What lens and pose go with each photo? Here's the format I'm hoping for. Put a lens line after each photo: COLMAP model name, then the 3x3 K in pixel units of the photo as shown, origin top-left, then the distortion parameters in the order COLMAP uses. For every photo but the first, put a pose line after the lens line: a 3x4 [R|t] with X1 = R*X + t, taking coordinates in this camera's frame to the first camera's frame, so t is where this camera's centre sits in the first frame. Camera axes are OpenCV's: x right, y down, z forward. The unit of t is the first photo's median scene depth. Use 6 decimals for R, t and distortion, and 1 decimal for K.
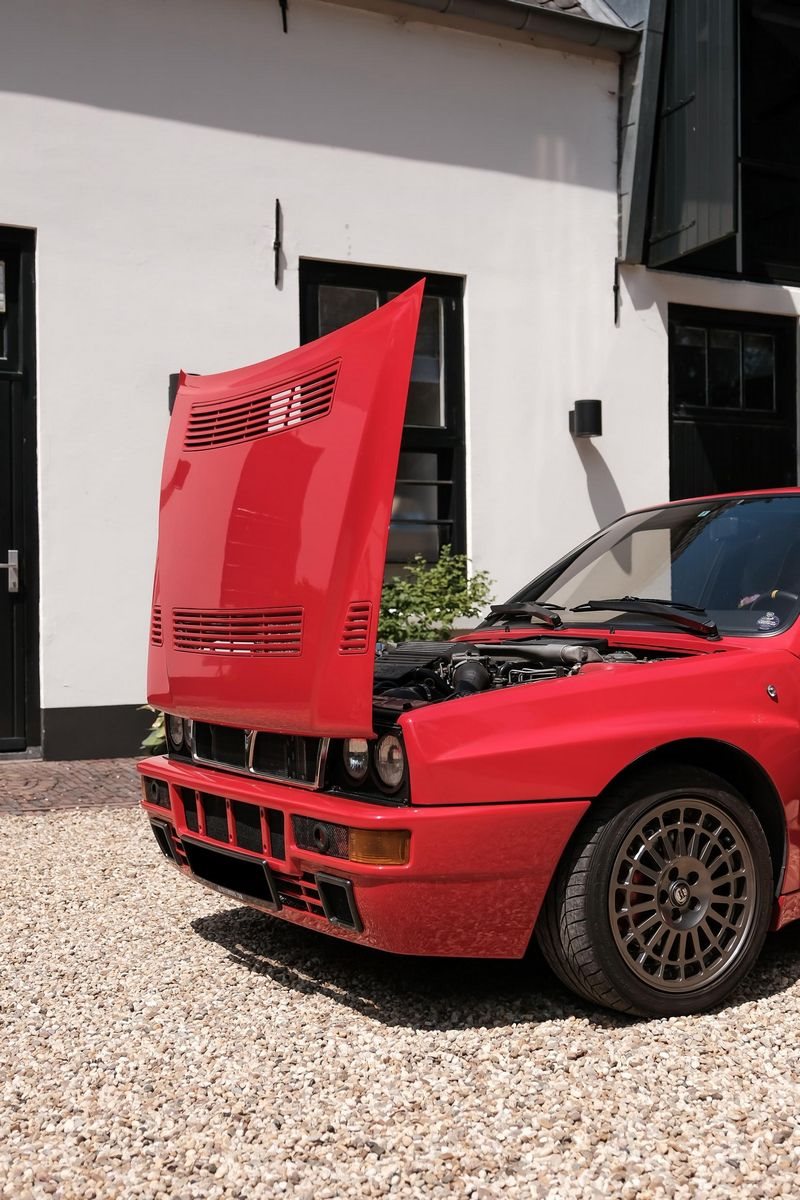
lens RADIAL K [[1487.9, 0, 437.7], [0, 1487.9, 619.1], [0, 0, 1]] dist [0.008694, 0.001674]
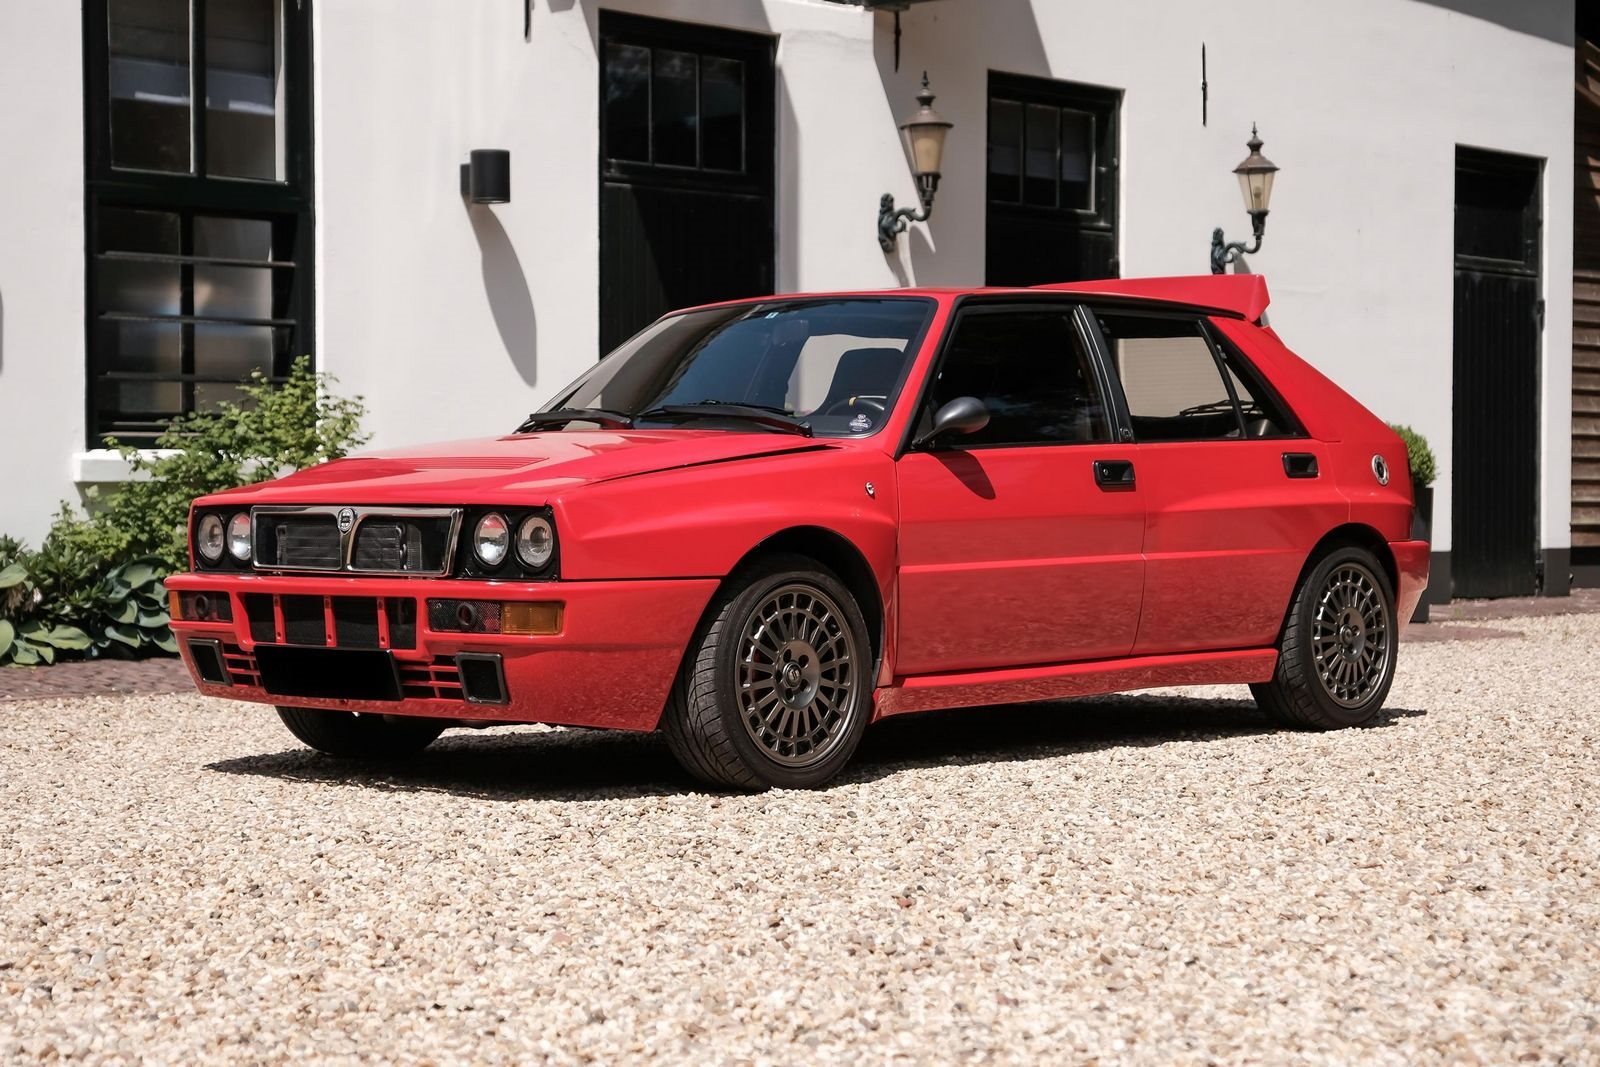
lens RADIAL K [[3080.0, 0, 735.1], [0, 3080.0, 534.9], [0, 0, 1]] dist [0.035315, 0.508137]
pose [[0.964648, 0.006890, 0.263451, -0.443254], [-0.006146, 0.999974, -0.003649, 0.092440], [-0.263469, 0.001901, 0.964666, -1.071191]]
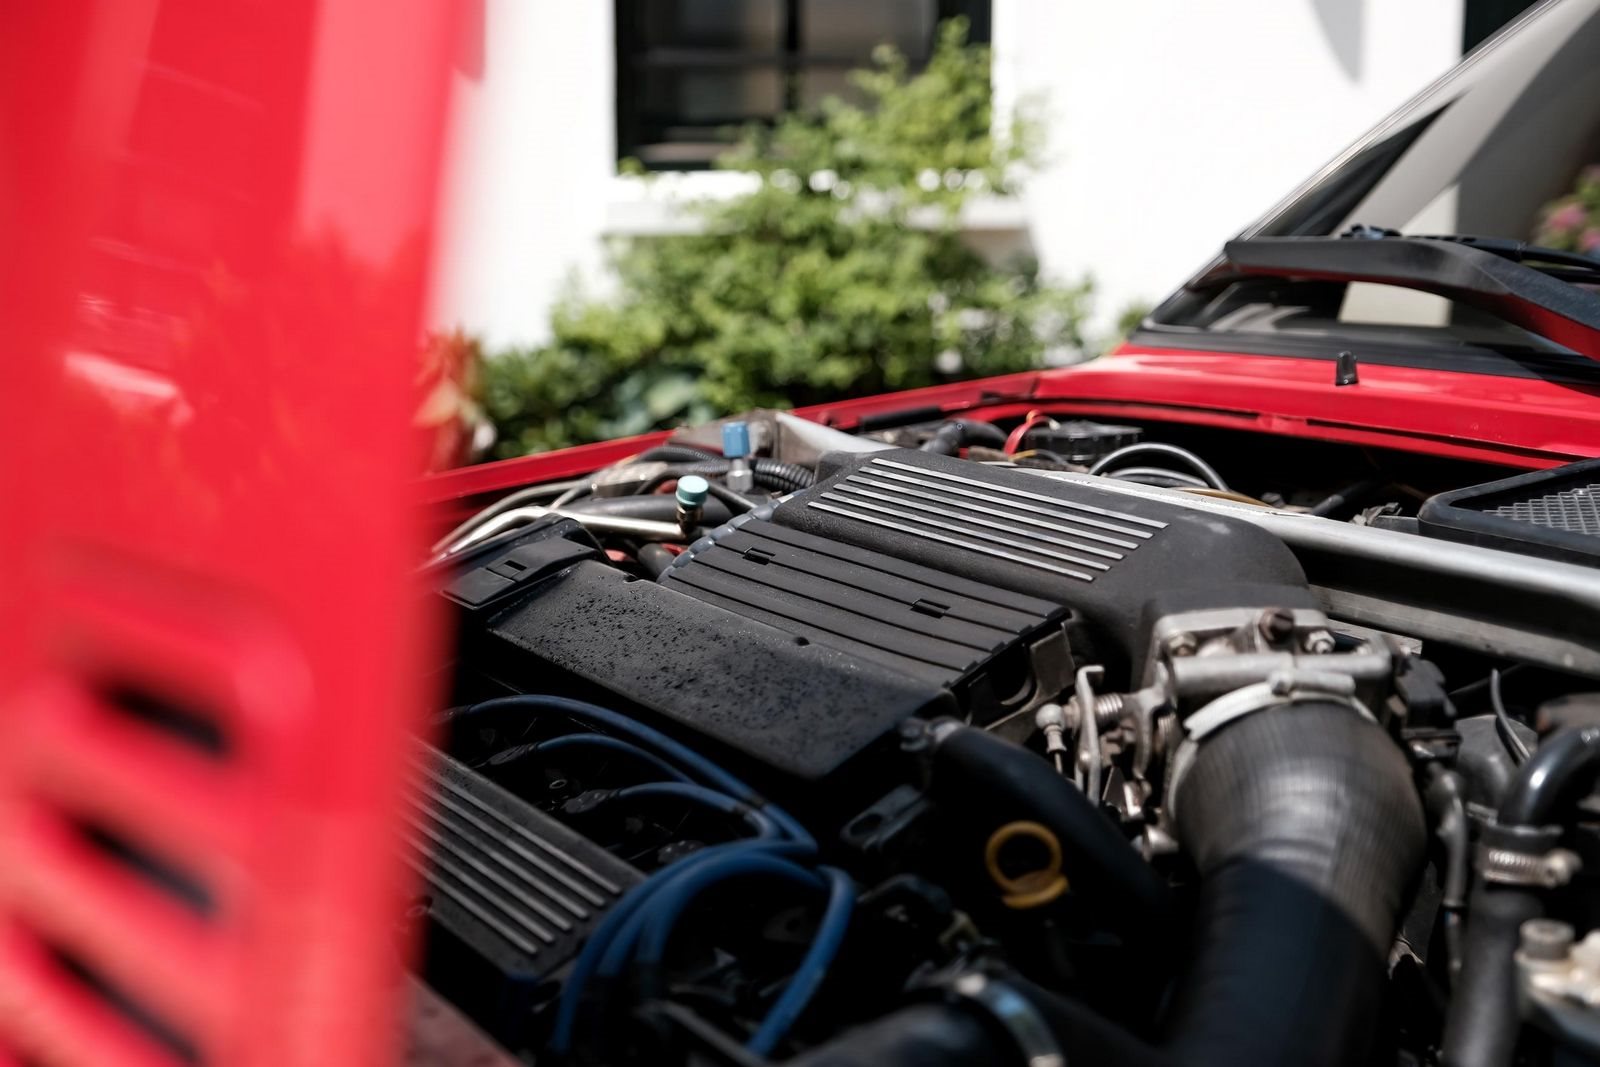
lens RADIAL K [[2328.4, 0, 800.0], [0, 2328.4, 533.5], [0, 0, 1]] dist [0.026535, 0.046196]
pose [[0.999028, 0.017375, -0.040505, -0.020827], [-0.010824, 0.987591, 0.156676, -0.026367], [0.042724, -0.156085, 0.986819, 0.851350]]
